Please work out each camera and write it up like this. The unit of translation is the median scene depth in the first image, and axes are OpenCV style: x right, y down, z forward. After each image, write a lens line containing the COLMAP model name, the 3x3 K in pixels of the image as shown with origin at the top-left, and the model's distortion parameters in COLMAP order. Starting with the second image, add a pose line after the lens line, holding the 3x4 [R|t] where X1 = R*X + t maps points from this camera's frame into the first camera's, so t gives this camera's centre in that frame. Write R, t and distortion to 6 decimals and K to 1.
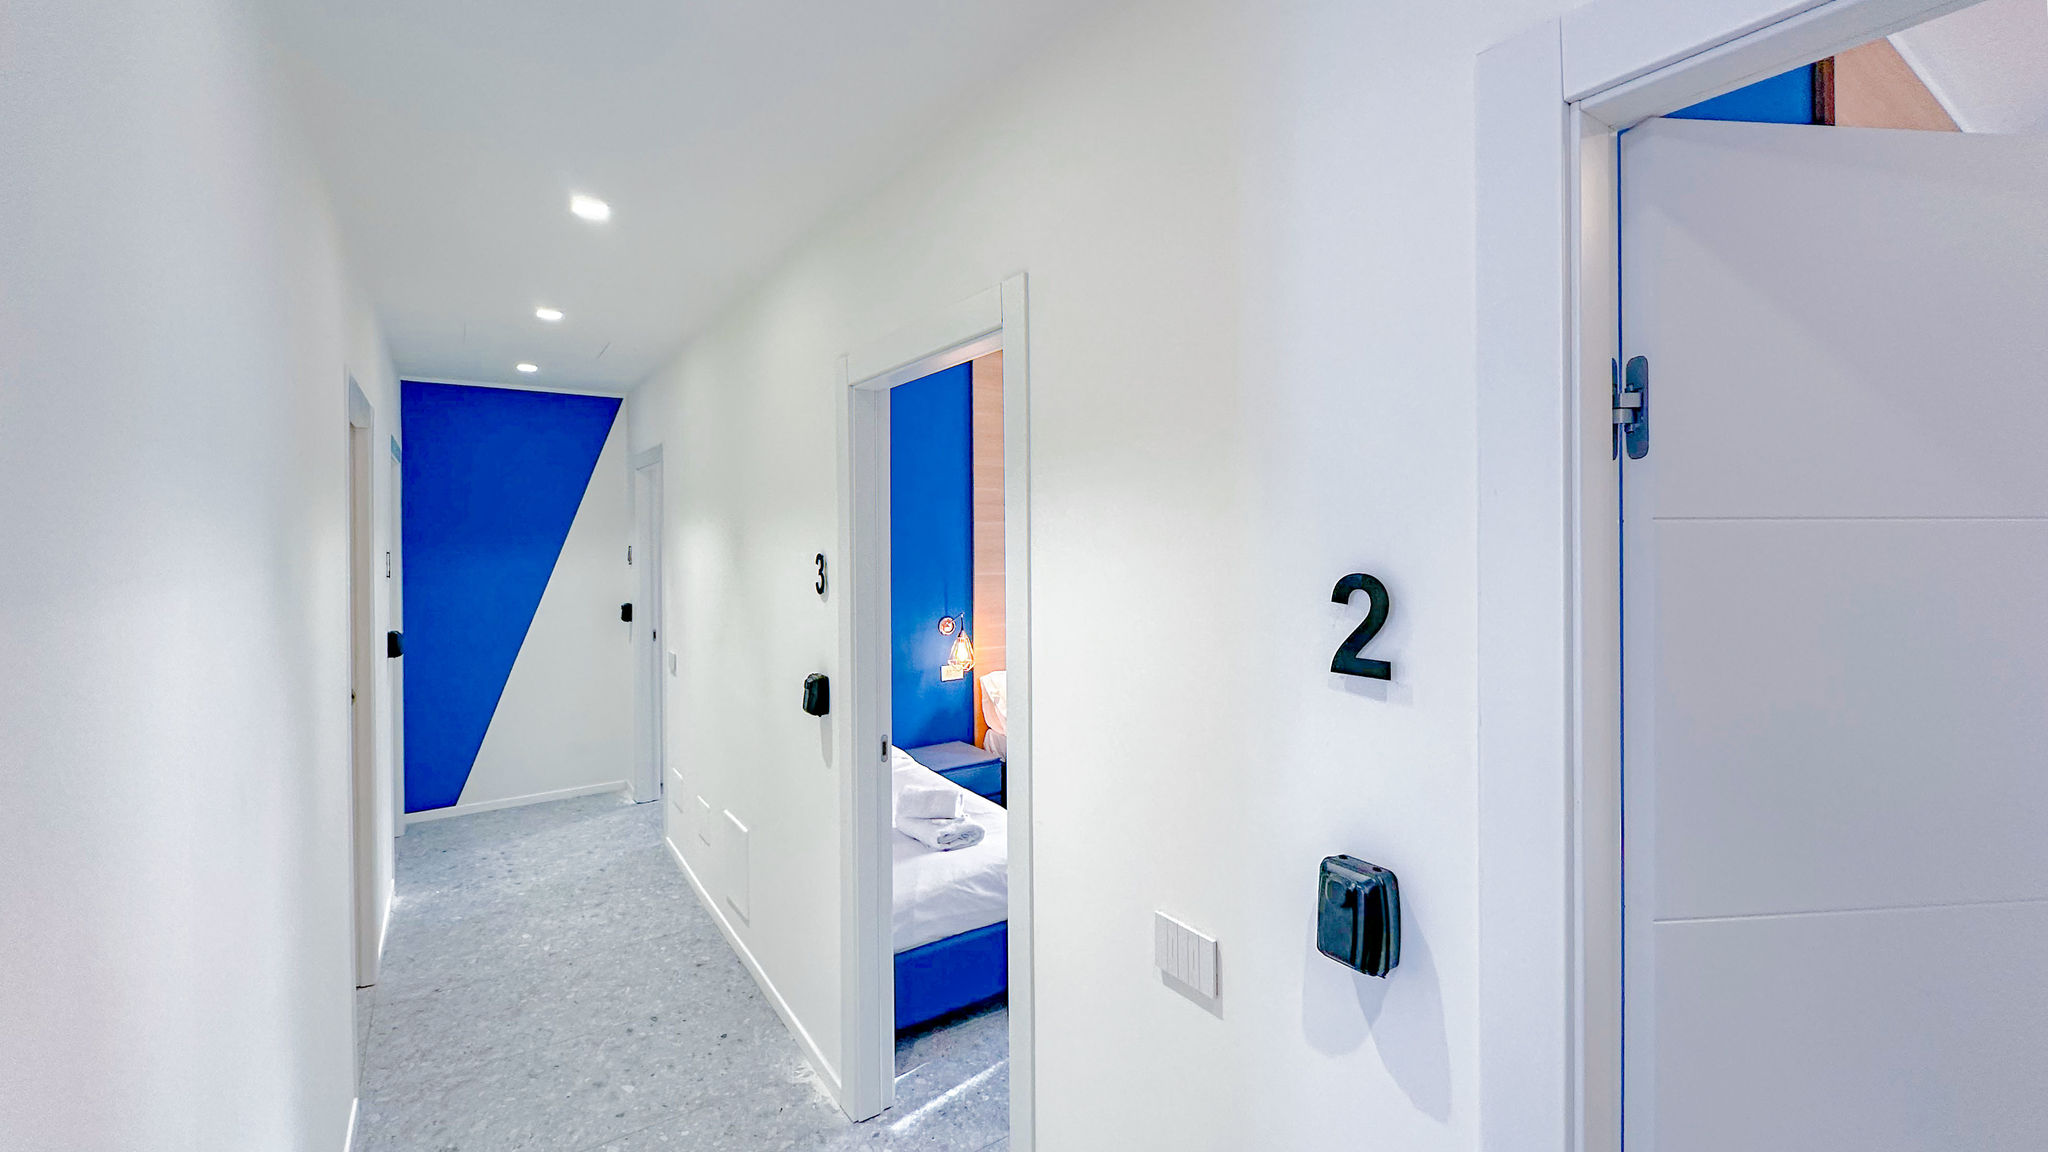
lens RADIAL K [[830.4, 0, 1013.5], [0, 830.4, 531.0], [0, 0, 1]] dist [-0.002522, -0.000569]
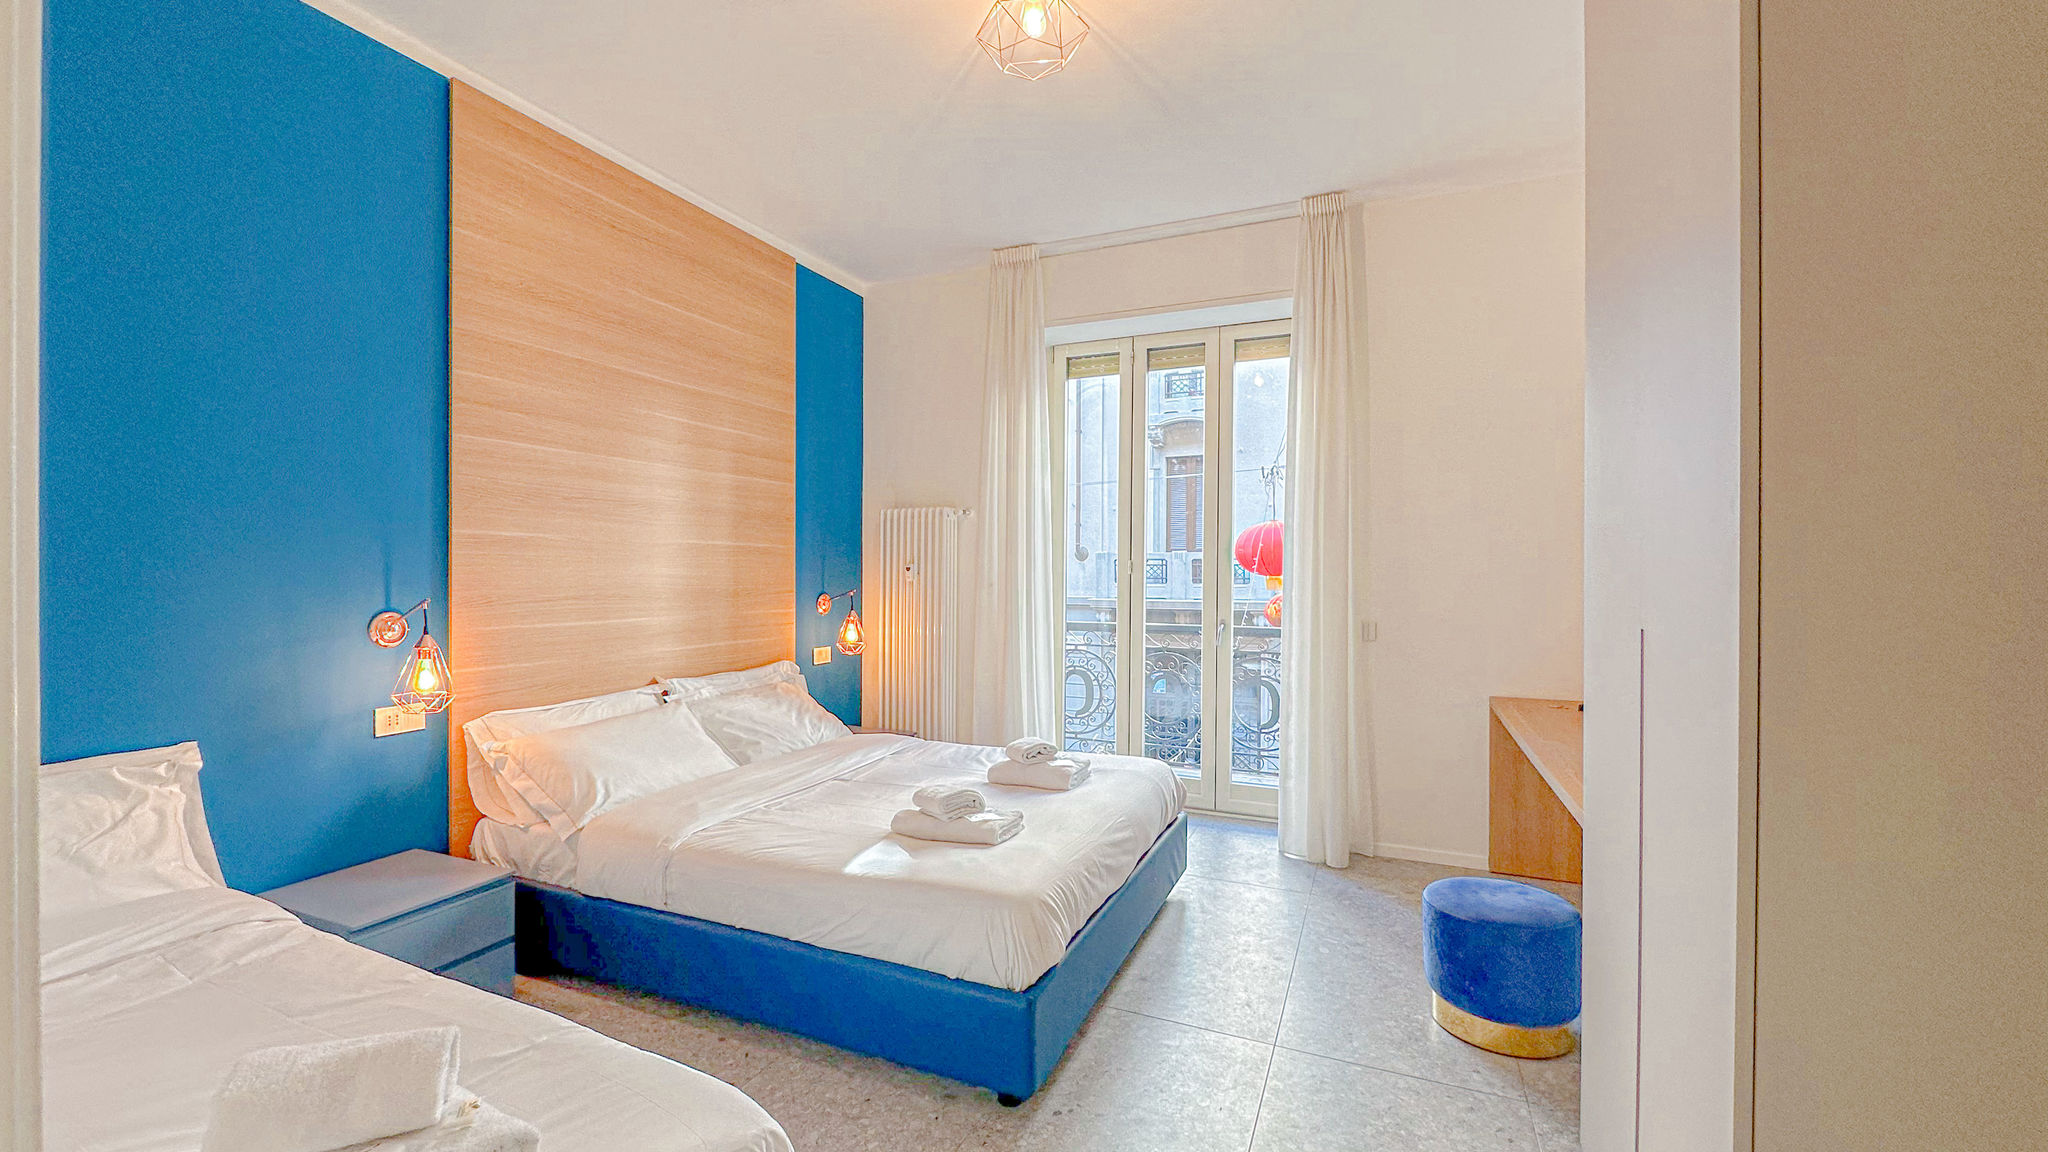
lens RADIAL K [[830.4, 0, 992.6], [0, 830.4, 579.5], [0, 0, 1]] dist [-0.002522, -0.000569]
pose [[0.846485, 0.006053, 0.532379, -0.072697], [-0.012071, 0.999897, 0.007825, 0.147921], [-0.532276, -0.013051, 0.846470, 0.729864]]
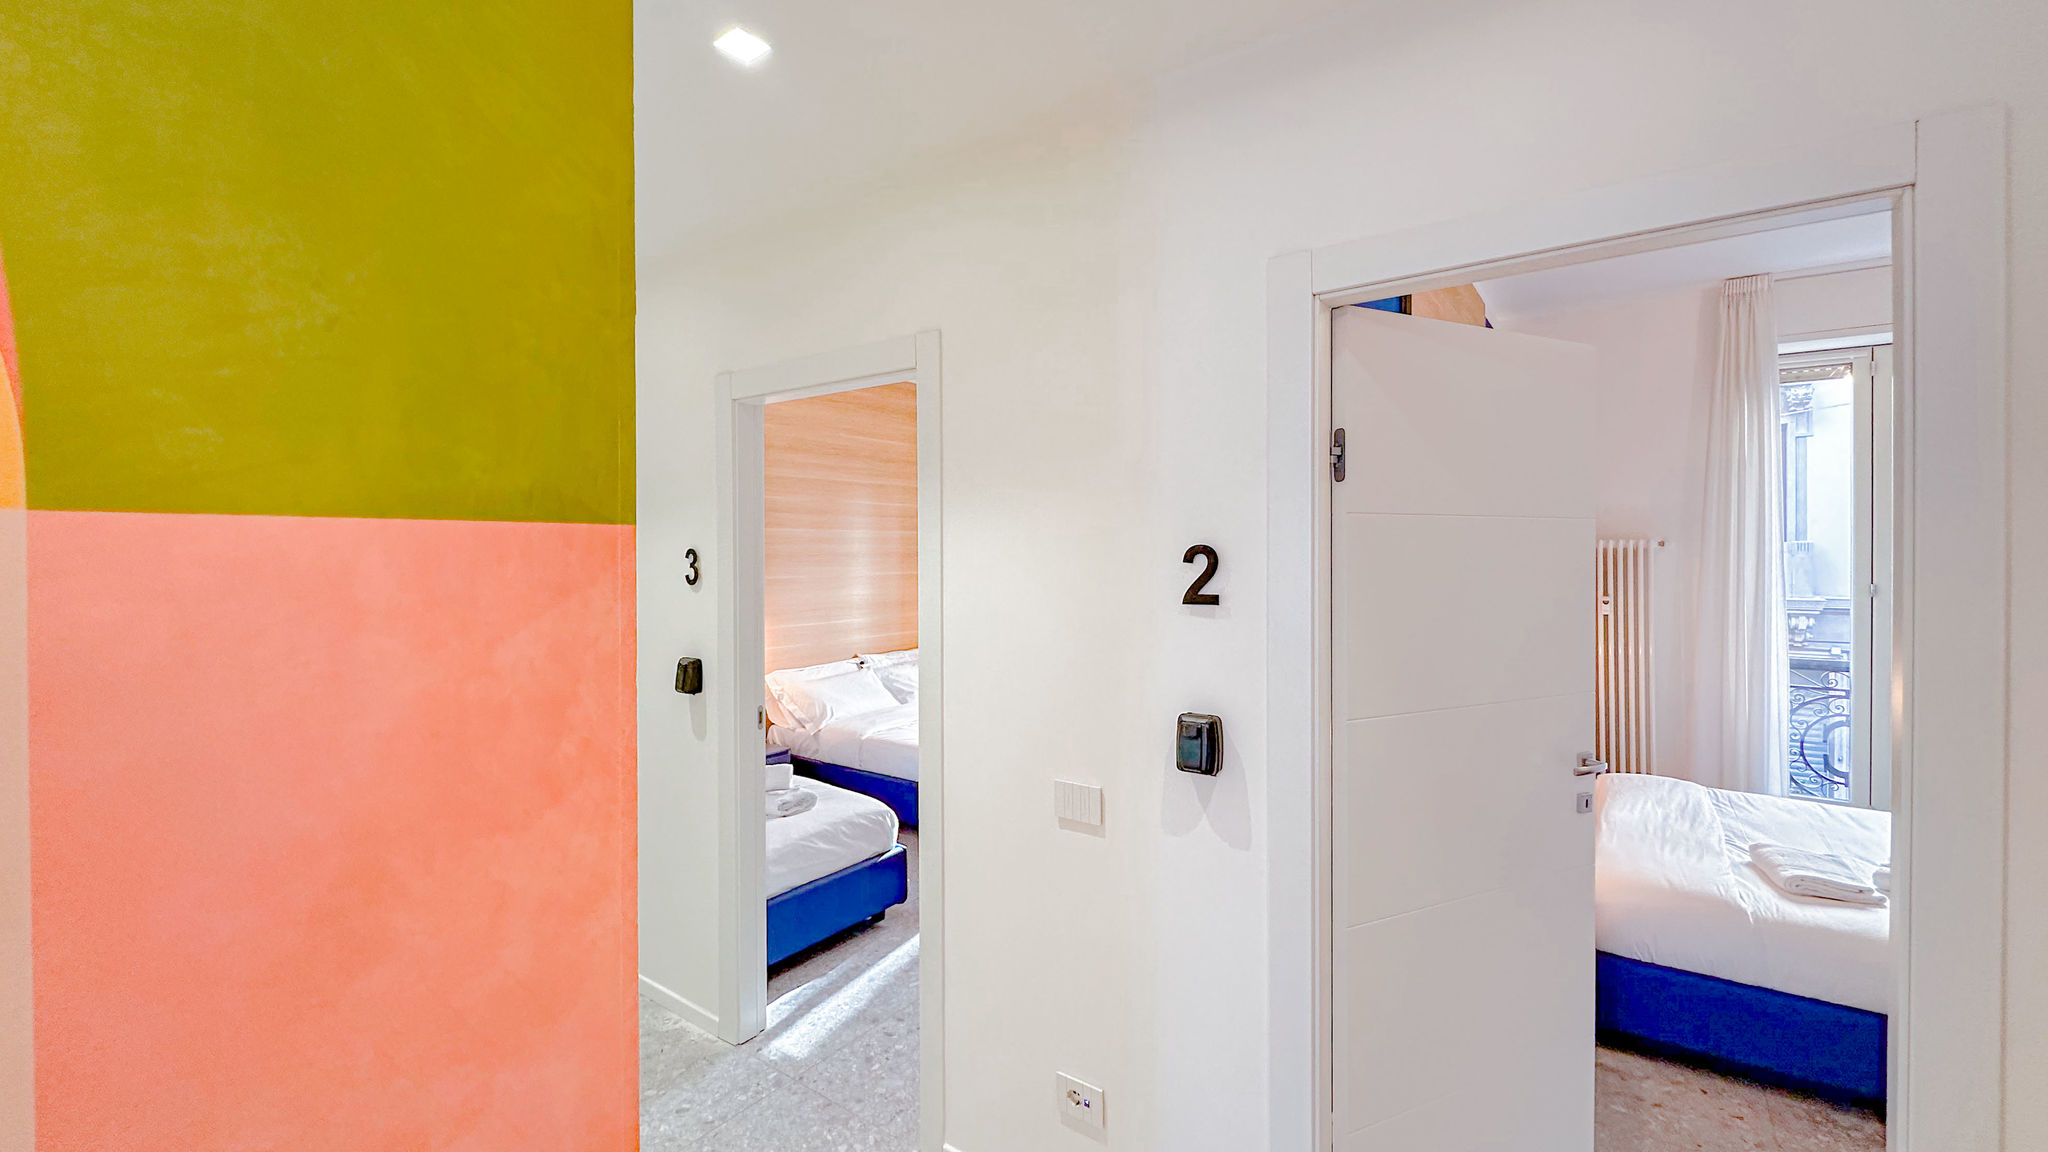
lens RADIAL K [[830.4, 0, 1019.0], [0, 830.4, 555.0], [0, 0, 1]] dist [-0.002522, -0.000569]
pose [[0.935091, 0.001966, 0.354401, -0.218795], [-0.005139, 0.999955, 0.008013, 0.025045], [-0.354369, -0.009314, 0.935059, -0.188137]]
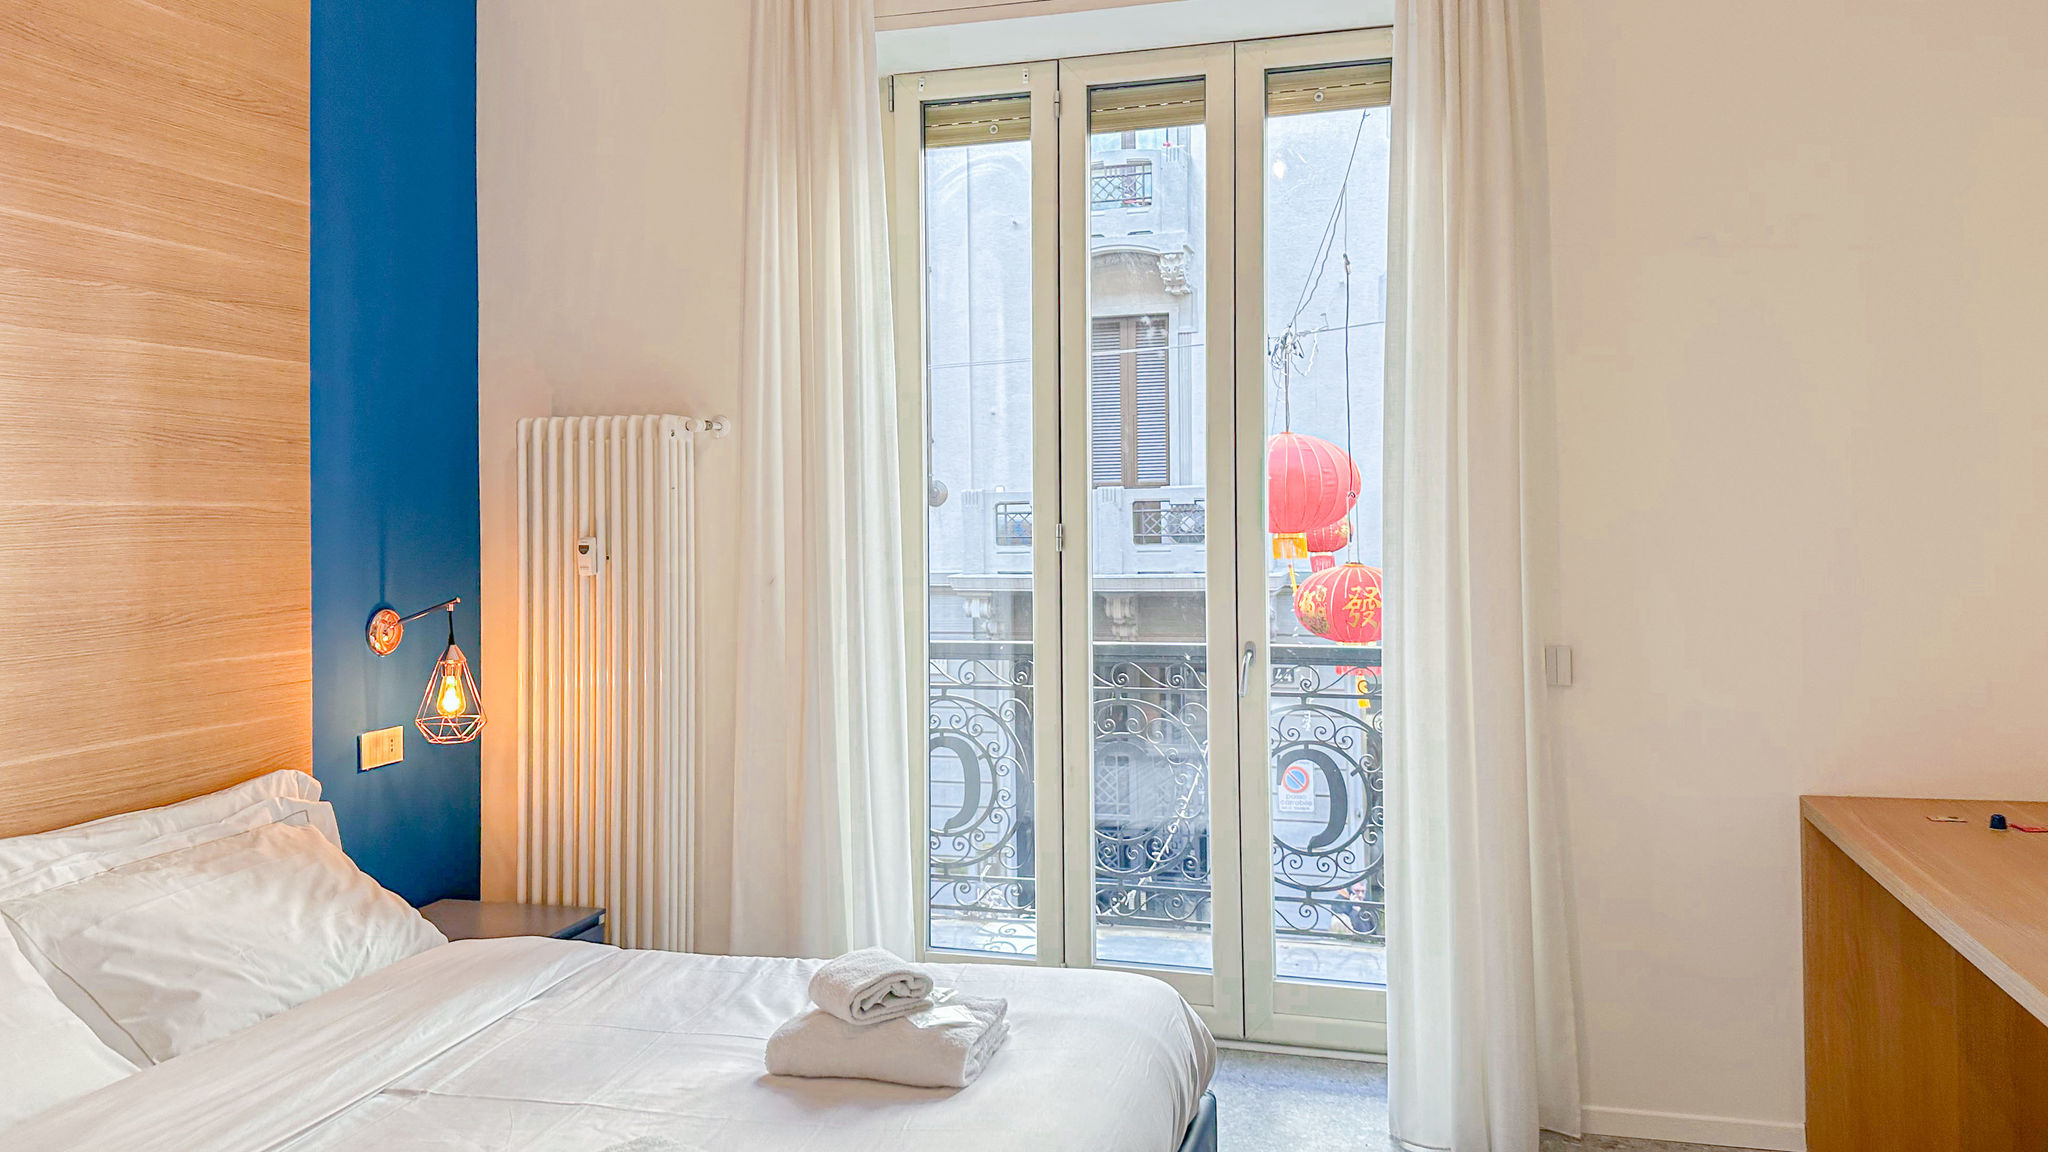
lens RADIAL K [[1483.5, 0, 1029.3], [0, 1483.5, 486.9], [0, 0, 1]] dist [0.021907, -0.029869]
pose [[0.741947, 0.012895, 0.670335, 0.067250], [0.005263, 0.999672, -0.025056, 0.119394], [-0.670438, 0.022119, 0.741636, 0.956596]]
